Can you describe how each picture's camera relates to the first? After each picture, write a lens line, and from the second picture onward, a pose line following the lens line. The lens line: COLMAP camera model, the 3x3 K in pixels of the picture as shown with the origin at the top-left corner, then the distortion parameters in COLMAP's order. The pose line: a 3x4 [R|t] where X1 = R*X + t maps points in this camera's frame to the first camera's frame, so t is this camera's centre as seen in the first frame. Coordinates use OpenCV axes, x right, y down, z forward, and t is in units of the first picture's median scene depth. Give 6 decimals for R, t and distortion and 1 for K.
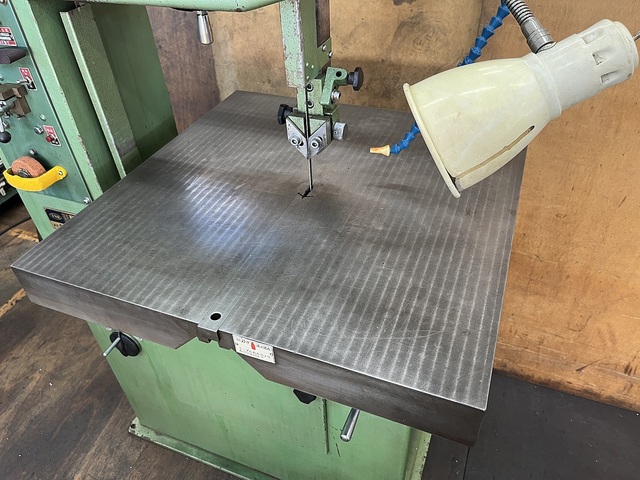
lens RADIAL K [[487.0, 0, 321.1], [0, 487.0, 239.1], [0, 0, 1]] dist [-0.035678, -0.006902]
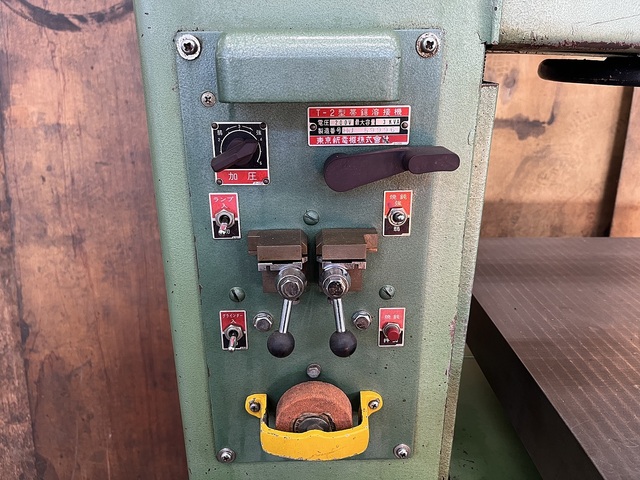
lens RADIAL K [[487.0, 0, 319.6], [0, 487.0, 240.7], [0, 0, 1]] dist [-0.035678, -0.006902]
pose [[0.924770, -0.090967, 0.369495, -0.552479], [0.211342, 0.930259, -0.299923, -0.113074], [-0.316443, 0.355449, 0.879500, 0.382292]]
